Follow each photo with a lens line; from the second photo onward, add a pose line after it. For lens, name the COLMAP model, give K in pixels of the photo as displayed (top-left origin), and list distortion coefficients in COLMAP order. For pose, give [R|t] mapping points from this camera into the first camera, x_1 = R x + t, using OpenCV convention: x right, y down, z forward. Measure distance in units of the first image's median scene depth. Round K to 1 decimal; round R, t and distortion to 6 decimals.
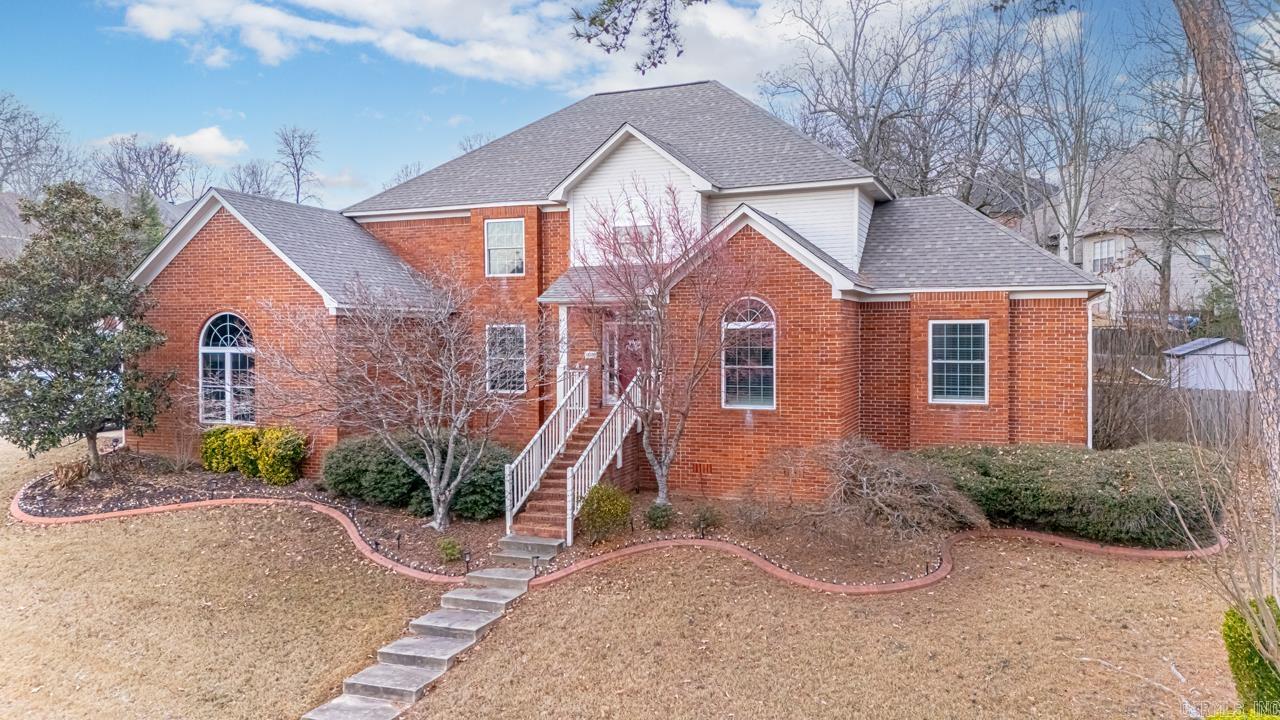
lens RADIAL K [[927.4, 0, 640.0], [0, 927.4, 360.0], [0, 0, 1]] dist [0.117400, -0.138926]
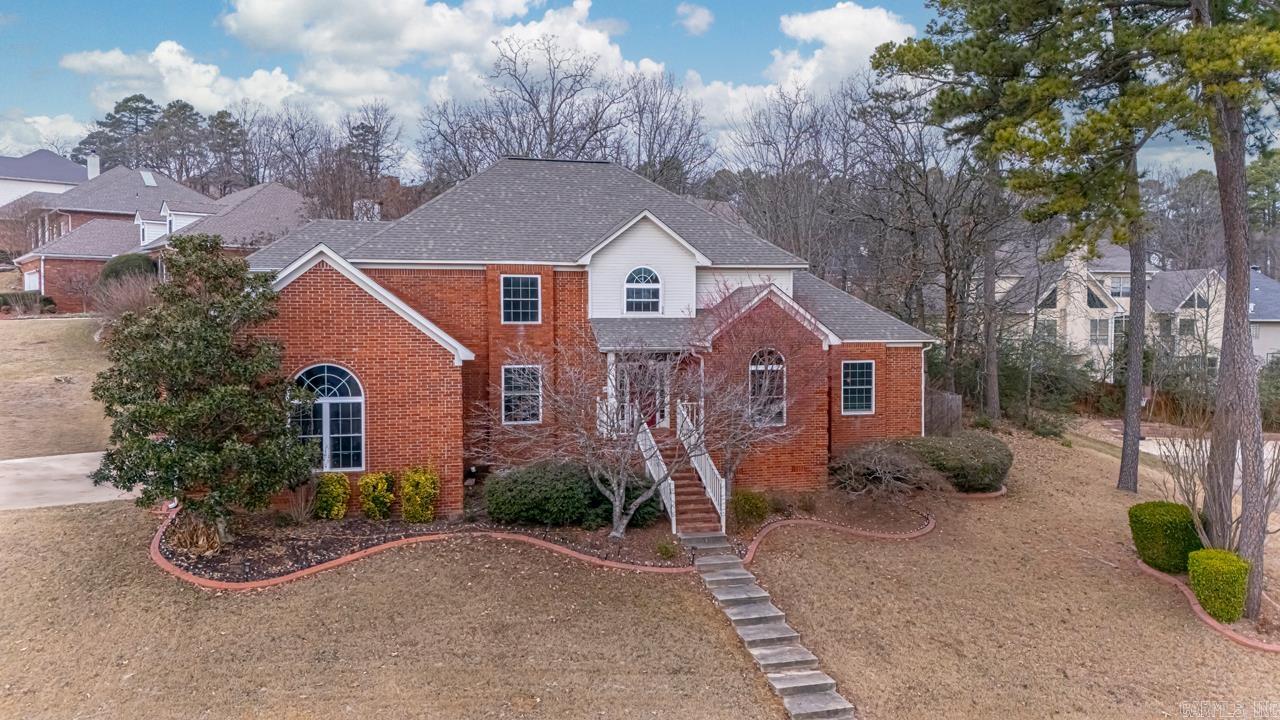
lens RADIAL K [[927.4, 0, 640.0], [0, 927.4, 360.0], [0, 0, 1]] dist [0.117400, -0.138926]
pose [[0.804589, -0.022082, 0.593421, -0.912500], [0.016054, 0.999752, 0.015434, -0.076820], [-0.593615, -0.002891, 0.804744, -0.030001]]
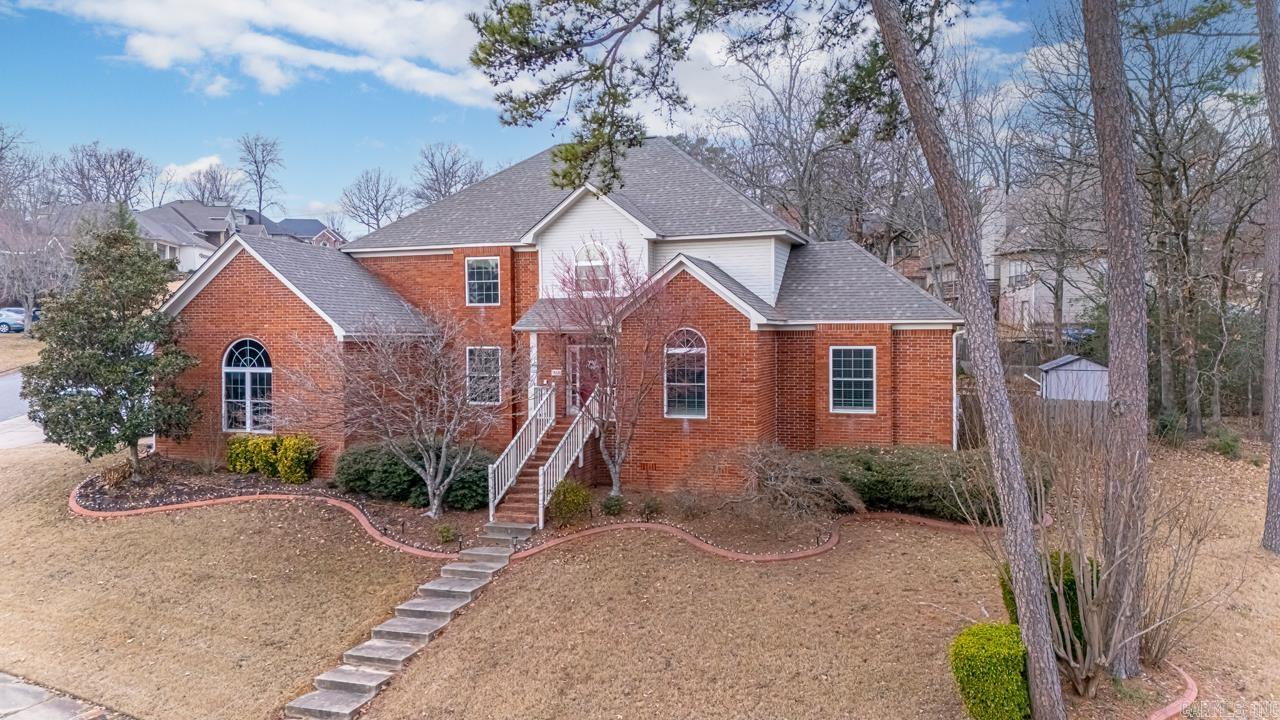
lens RADIAL K [[927.4, 0, 640.0], [0, 927.4, 360.0], [0, 0, 1]] dist [0.117400, -0.138926]
pose [[0.999051, -0.001984, 0.043501, 0.003006], [0.002026, 0.999998, -0.000922, -0.024789], [-0.043499, 0.001010, 0.999053, -0.238755]]
